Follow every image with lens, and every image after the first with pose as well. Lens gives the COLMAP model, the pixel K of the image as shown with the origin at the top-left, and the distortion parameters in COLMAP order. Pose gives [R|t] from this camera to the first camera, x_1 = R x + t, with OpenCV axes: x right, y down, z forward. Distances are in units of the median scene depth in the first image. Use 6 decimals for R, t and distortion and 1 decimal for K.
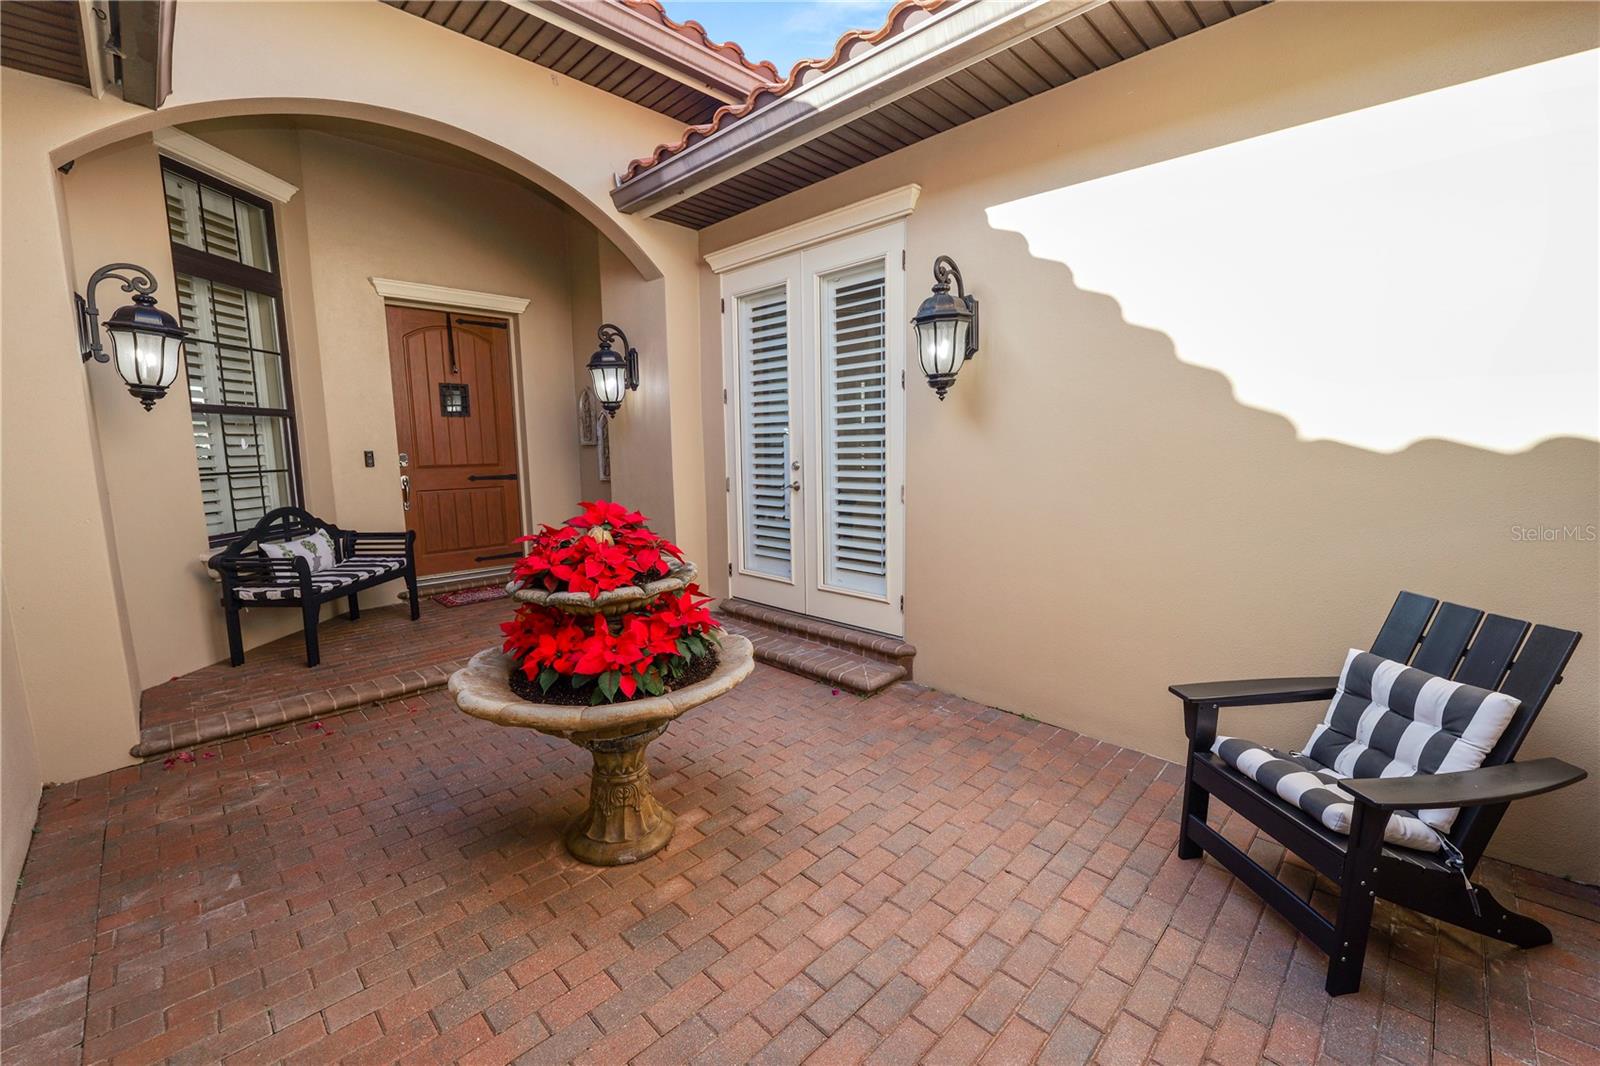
lens RADIAL K [[651.4, 0, 812.9], [0, 651.4, 548.5], [0, 0, 1]] dist [-0.014111, 0.001212]
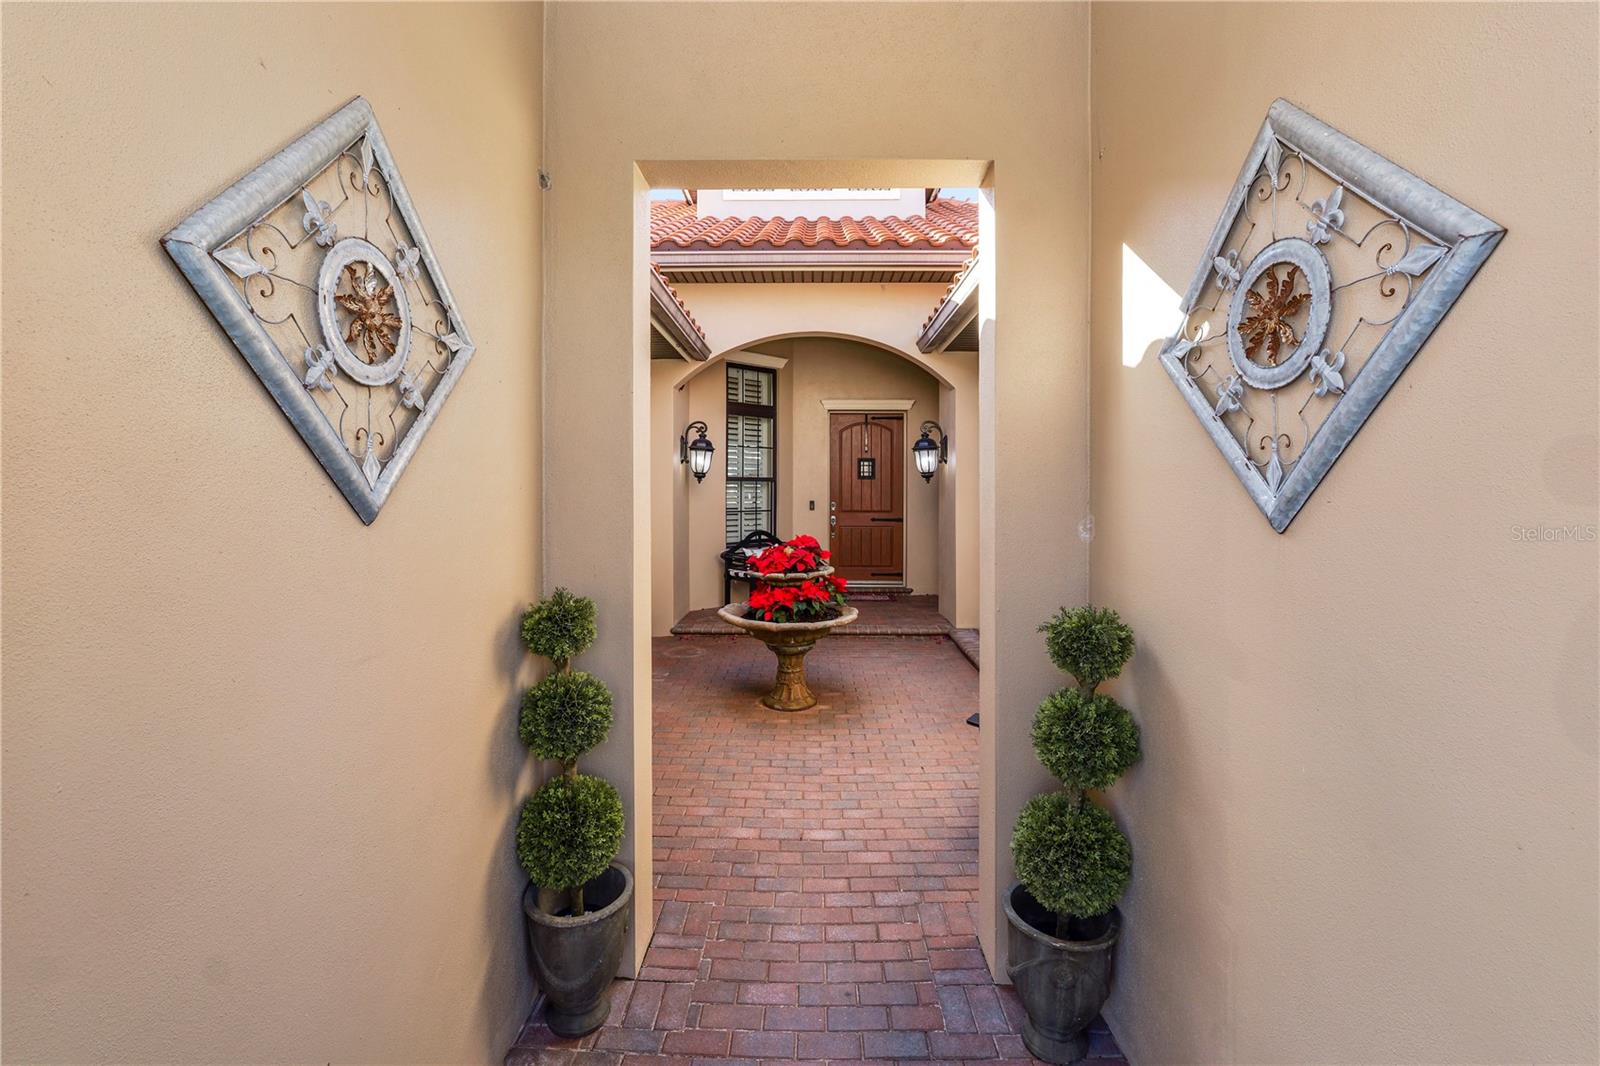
lens RADIAL K [[651.4, 0, 796.2], [0, 651.4, 538.4], [0, 0, 1]] dist [-0.014111, 0.001212]
pose [[0.692113, 0.067320, -0.718643, 0.729753], [-0.125404, 0.991714, -0.027875, -0.002409], [0.710812, 0.109413, 0.694820, -0.275992]]
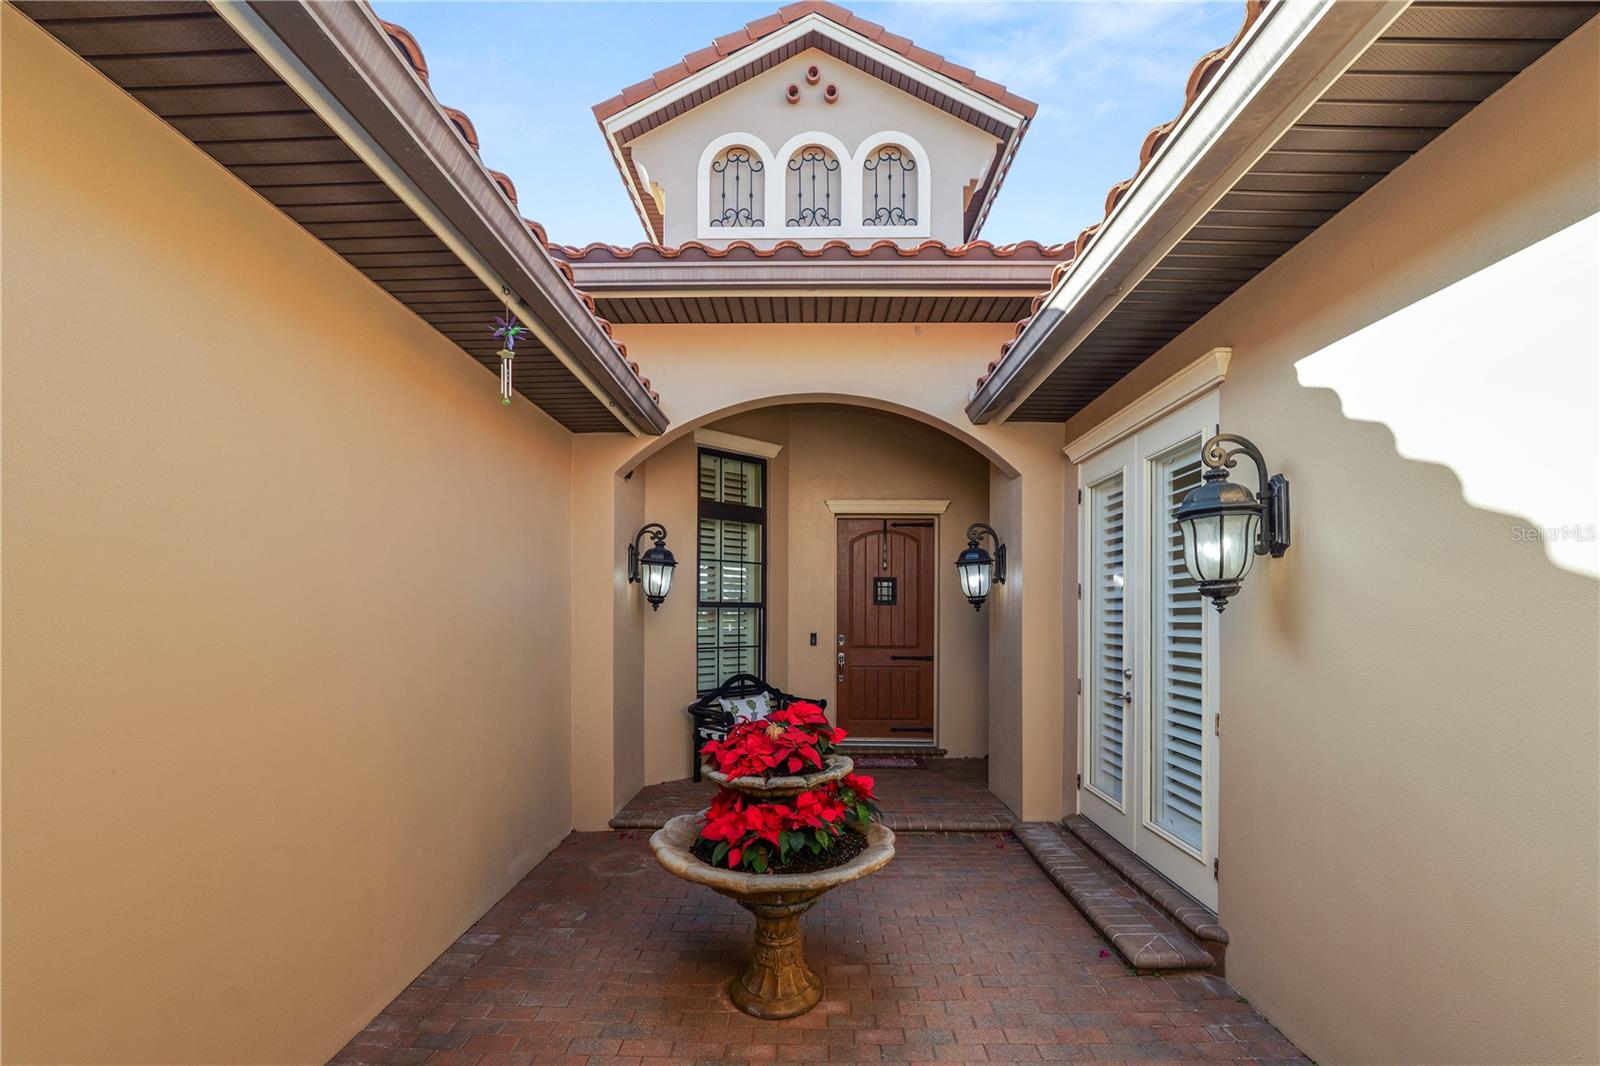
lens RADIAL K [[688.2, 0, 789.4], [0, 688.2, 637.9], [0, 0, 1]] dist [-0.011453, -0.000422]
pose [[0.685341, 0.040780, -0.727080, 0.377884], [-0.128648, 0.989507, -0.065764, -0.067373], [0.716769, 0.138608, 0.683396, 0.068102]]
